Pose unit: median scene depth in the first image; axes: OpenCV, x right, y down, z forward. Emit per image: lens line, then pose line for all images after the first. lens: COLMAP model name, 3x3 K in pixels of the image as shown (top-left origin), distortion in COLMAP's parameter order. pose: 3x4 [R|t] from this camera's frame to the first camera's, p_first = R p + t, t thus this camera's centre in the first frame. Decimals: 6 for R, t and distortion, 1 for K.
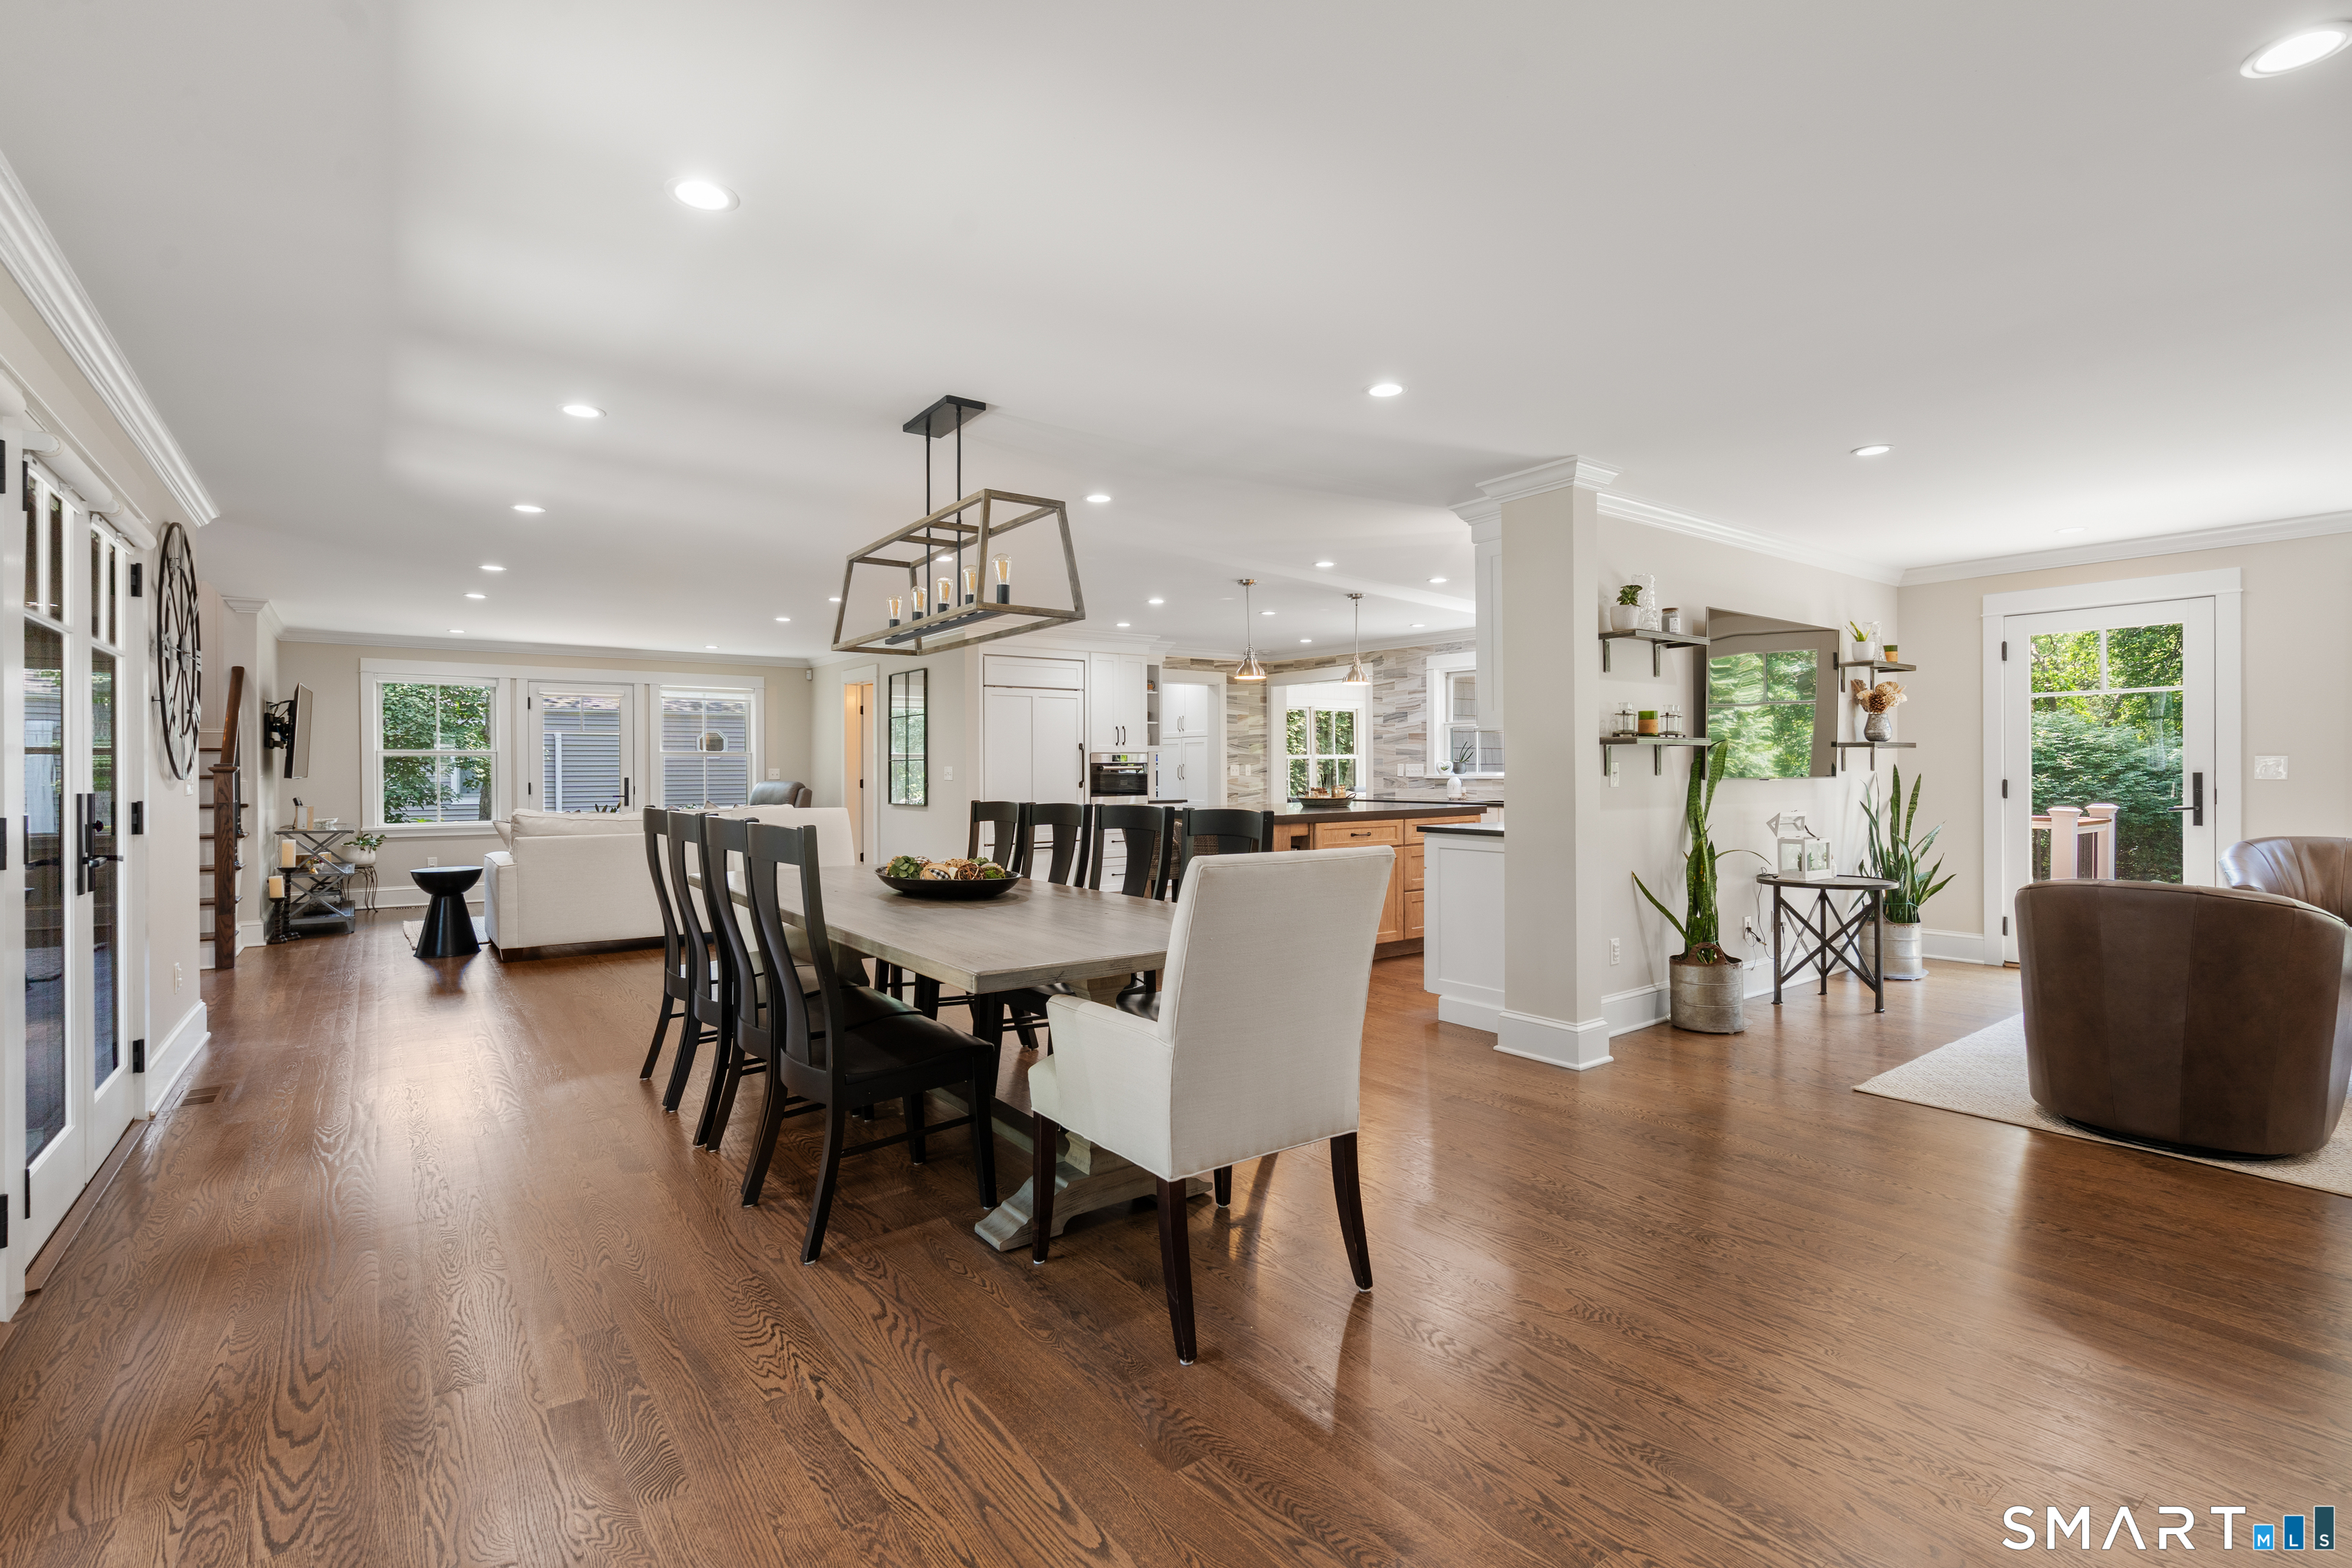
lens RADIAL K [[1075.4, 0, 1175.9], [0, 1075.4, 776.5], [0, 0, 1]] dist [-0.001867, 0.000453]
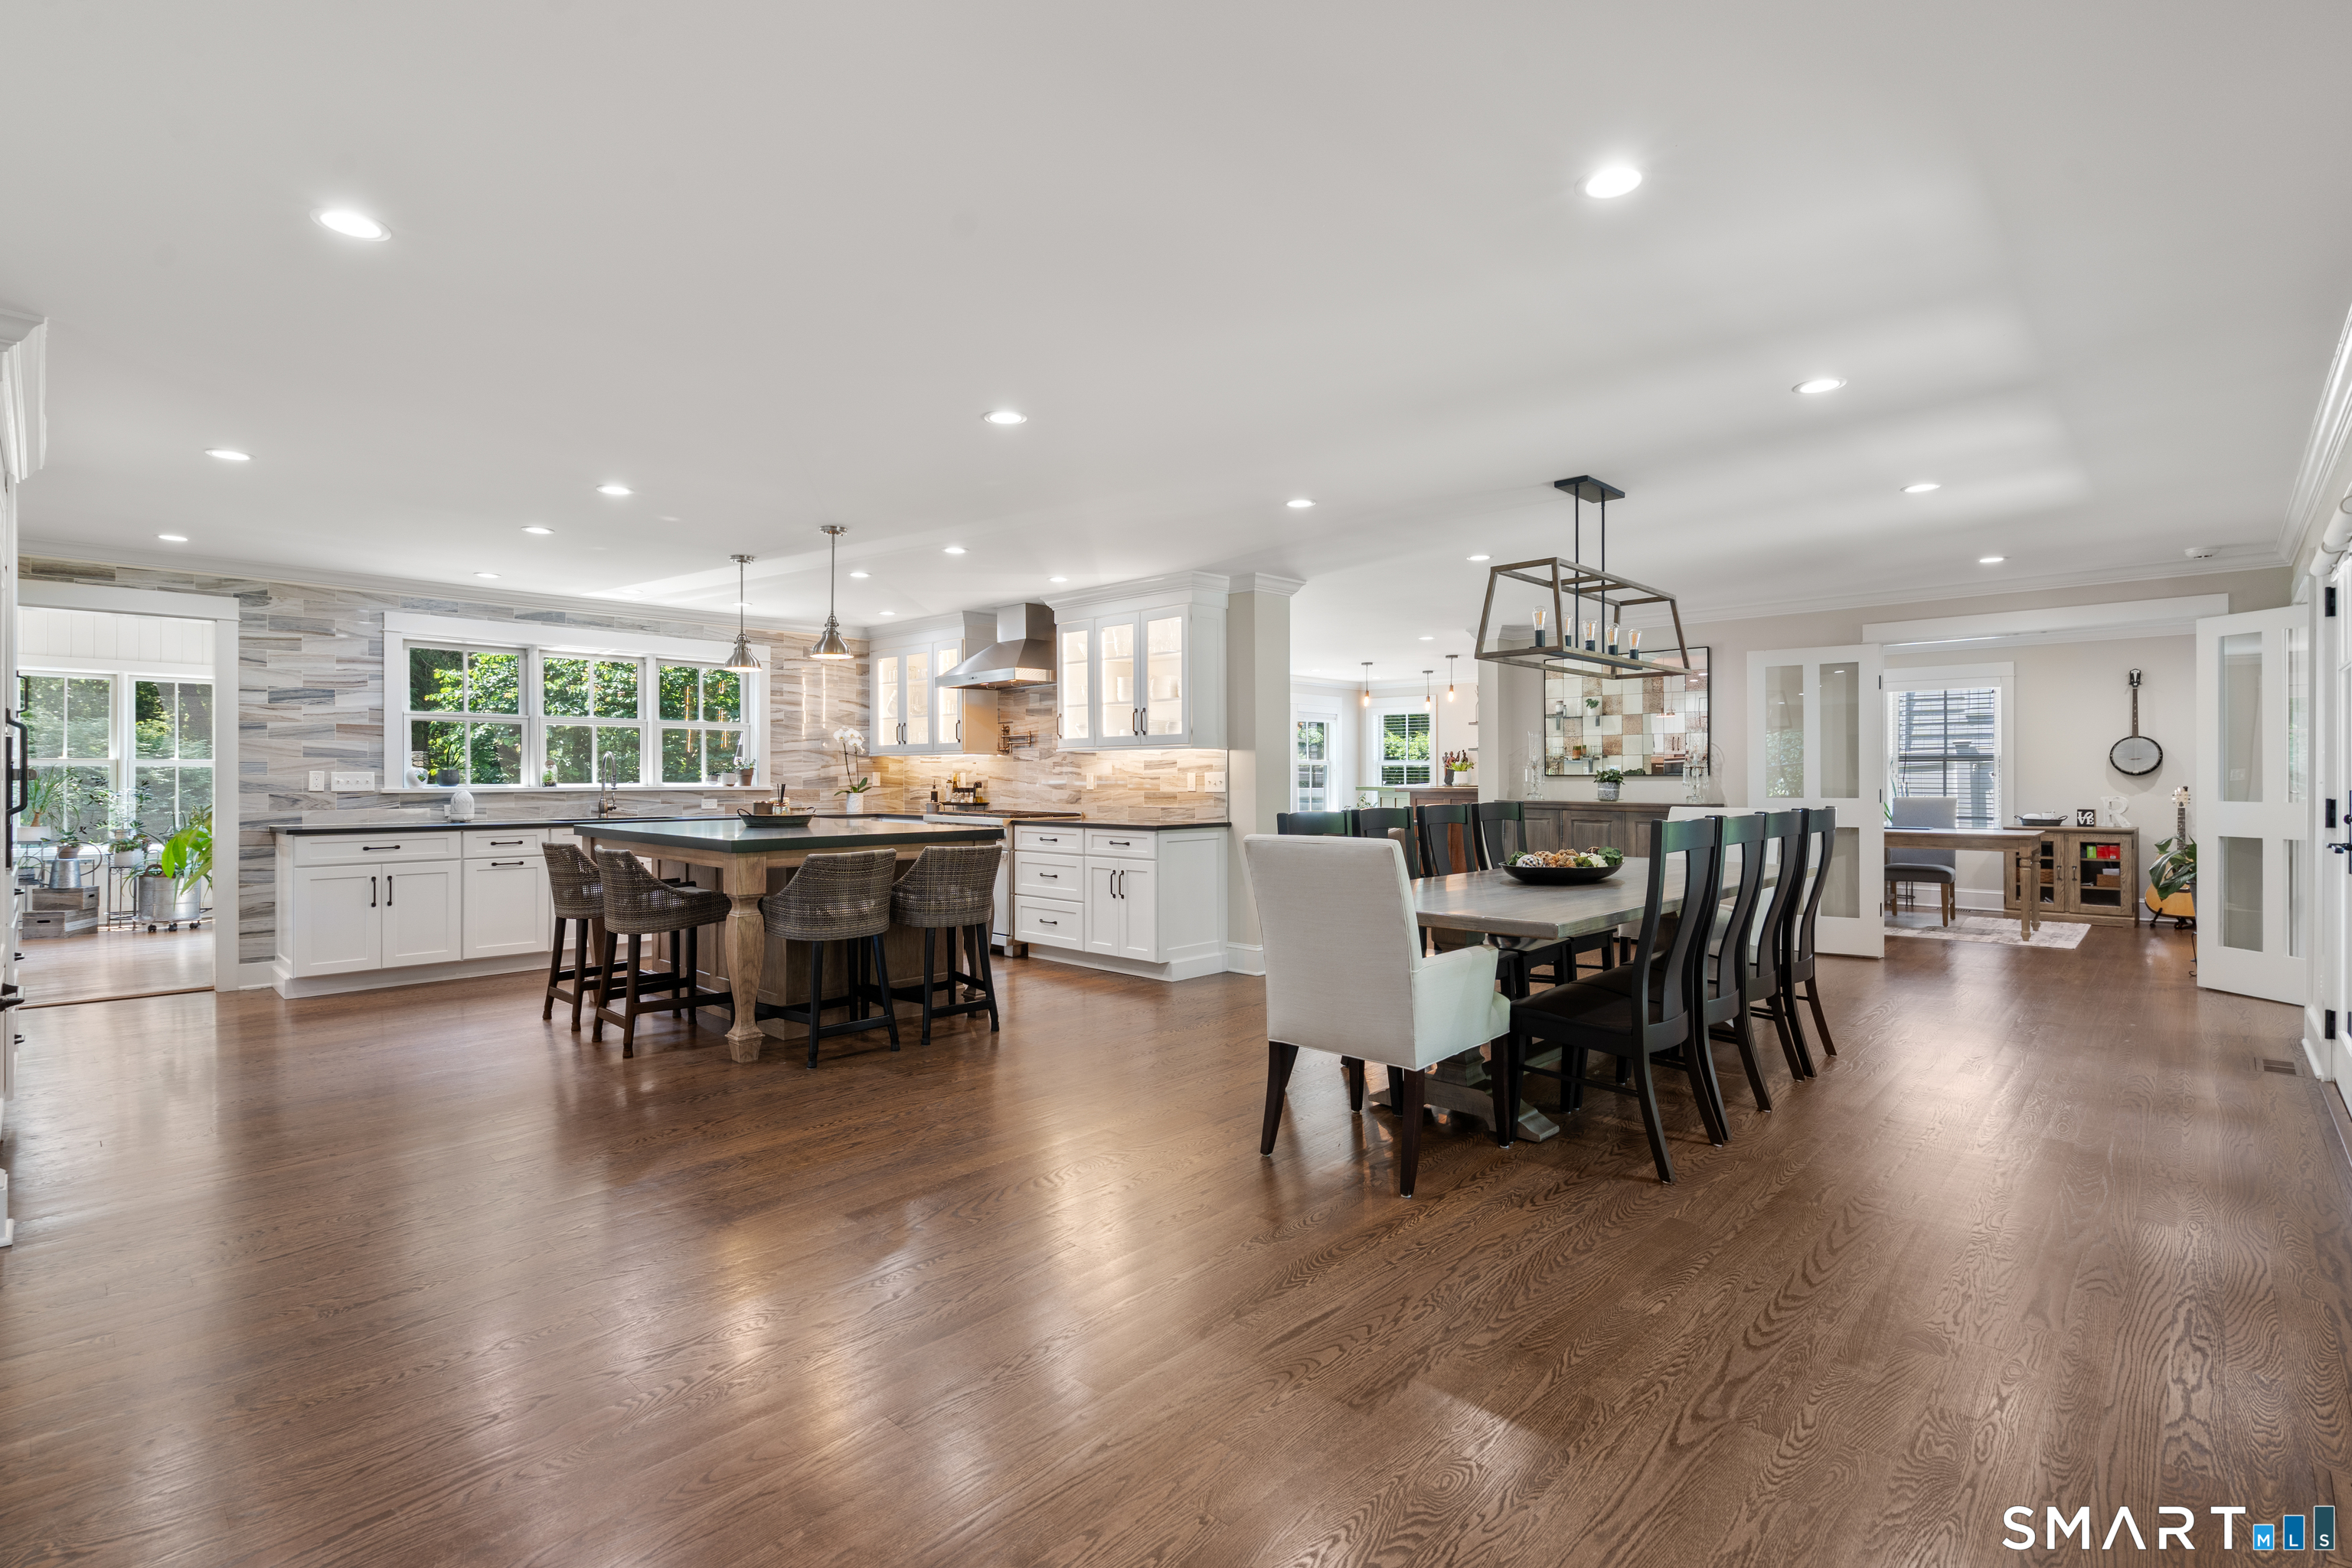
lens RADIAL K [[1075.4, 0, 1175.9], [0, 1075.4, 776.5], [0, 0, 1]] dist [-0.001867, 0.000453]
pose [[-0.168389, 0.004830, 0.985709, -0.595275], [0.008988, 0.999954, -0.003365, -0.002580], [-0.985680, 0.008293, -0.168425, 0.740062]]
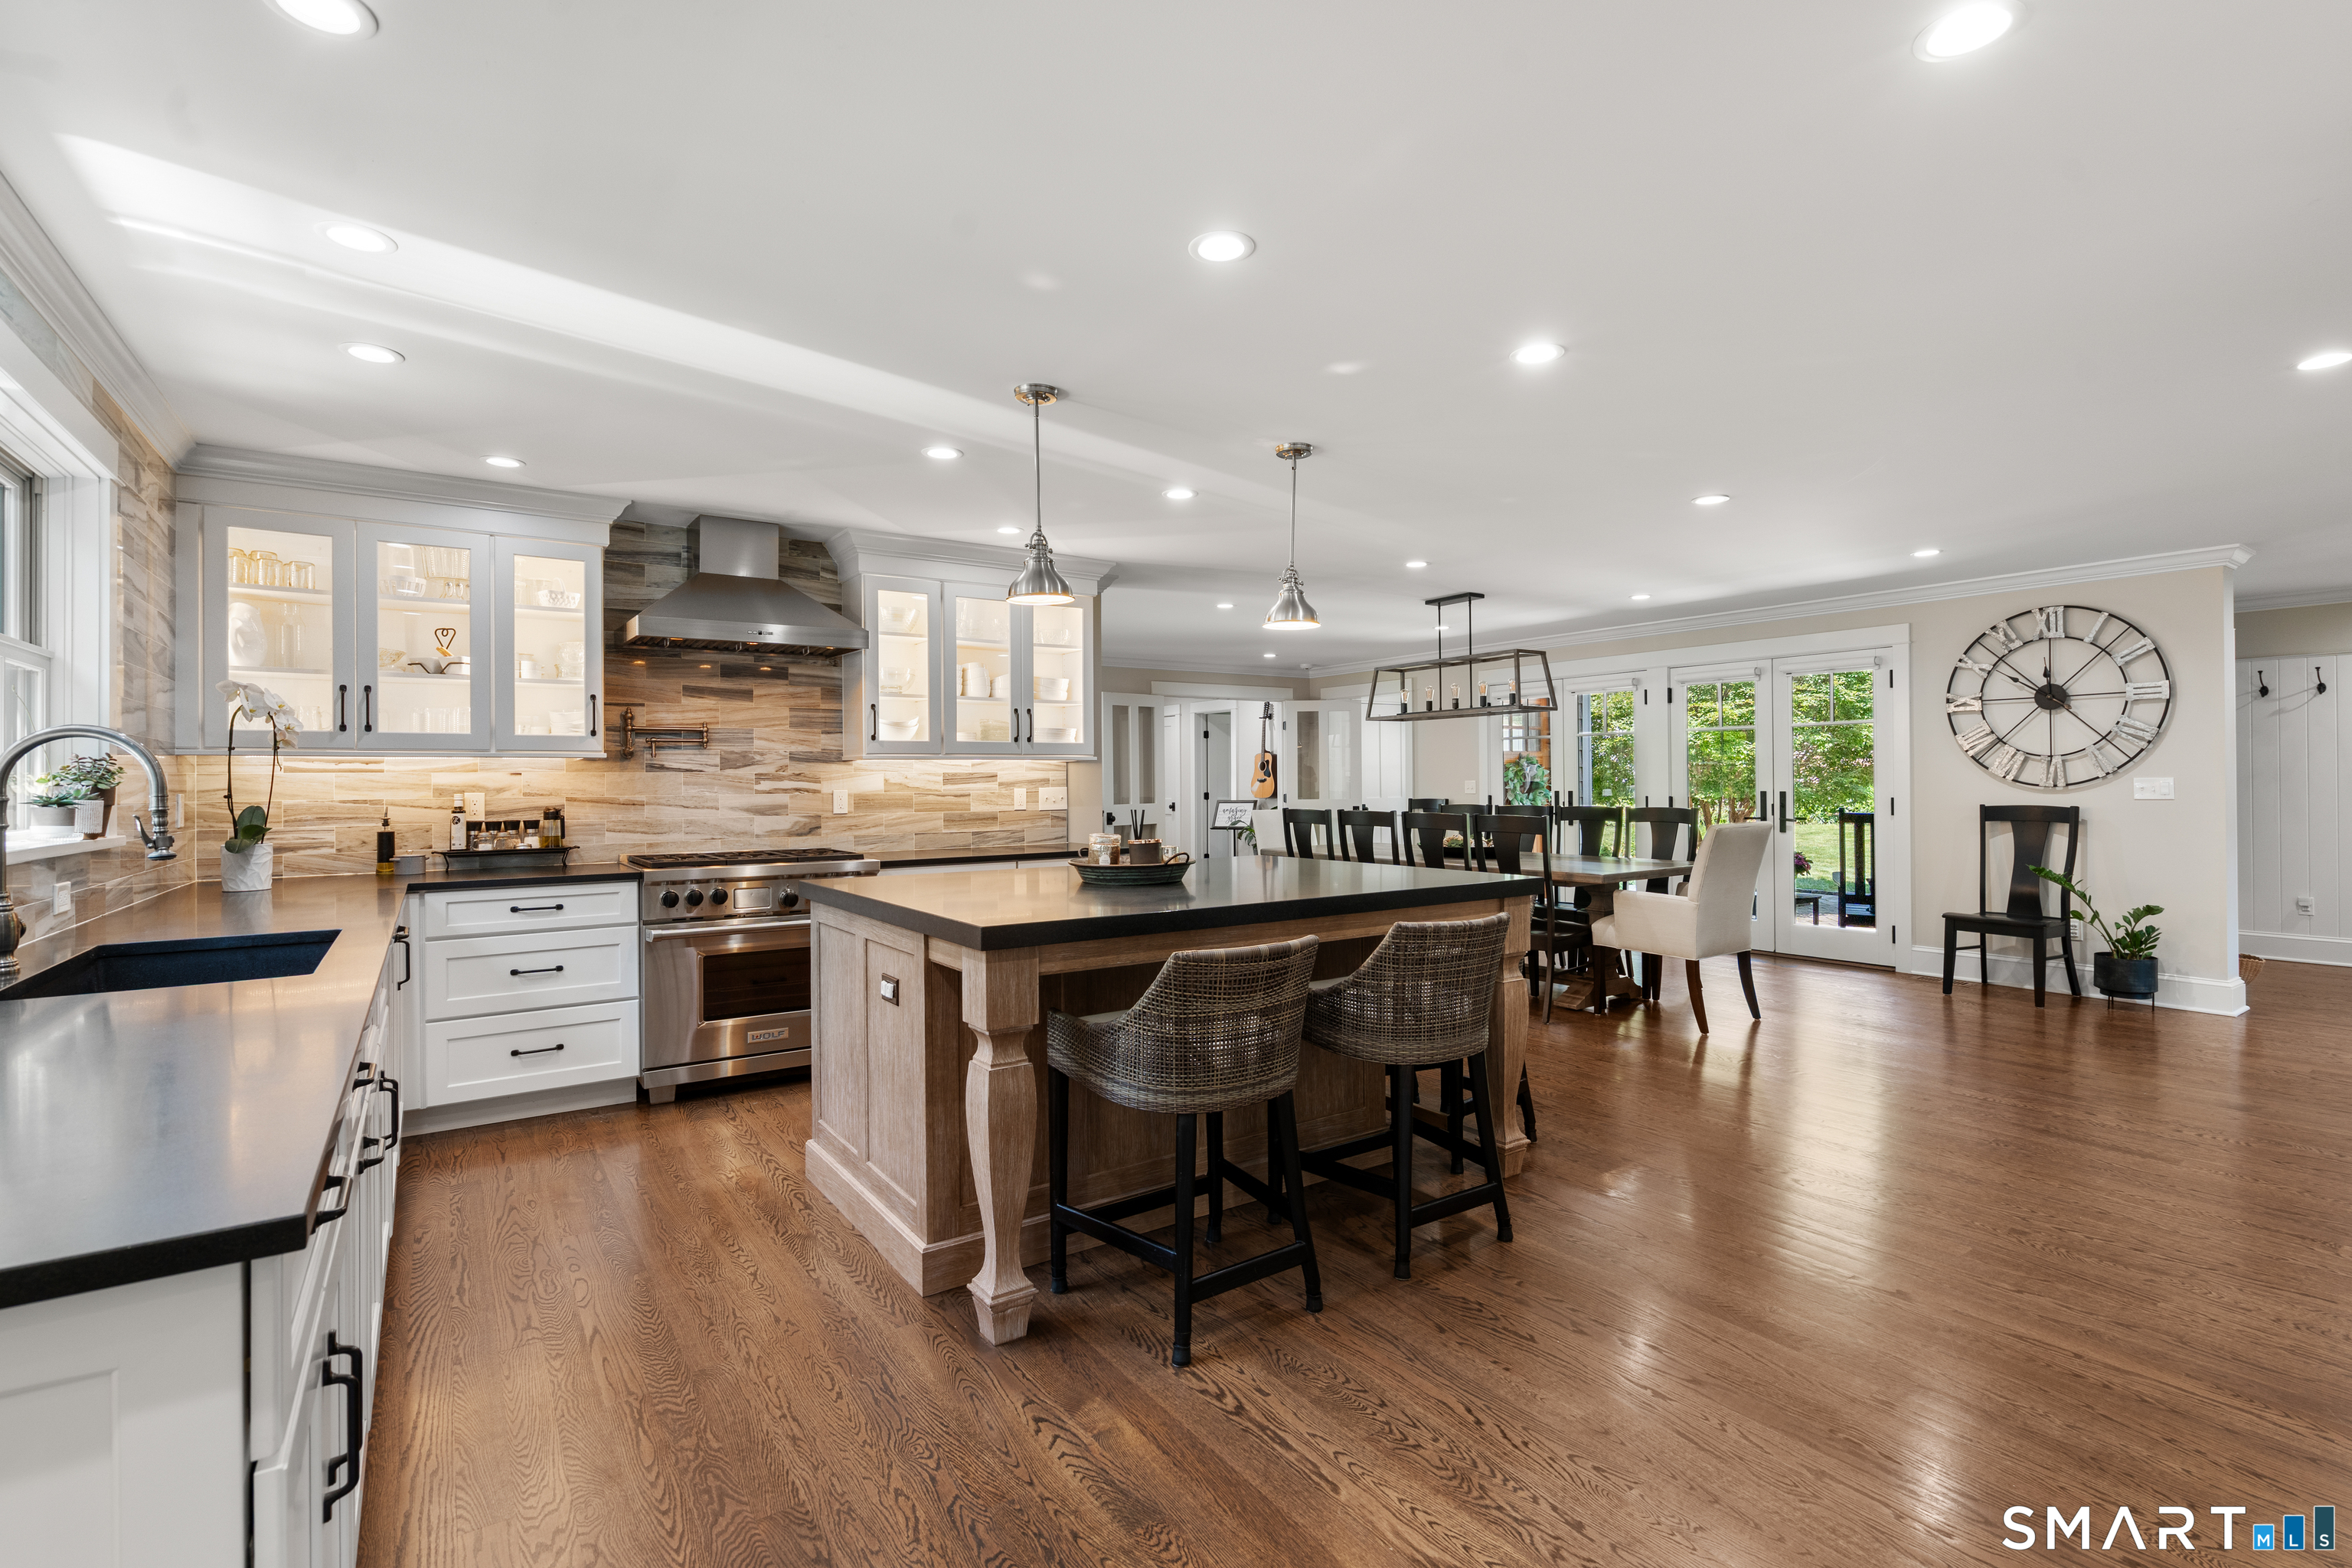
lens RADIAL K [[1075.4, 0, 1175.9], [0, 1075.4, 776.5], [0, 0, 1]] dist [-0.001867, 0.000453]
pose [[-0.999067, 0.013292, 0.041083, 0.086192], [0.013396, 0.999908, 0.002257, -0.015786], [-0.041049, 0.002805, -0.999153, 1.277675]]
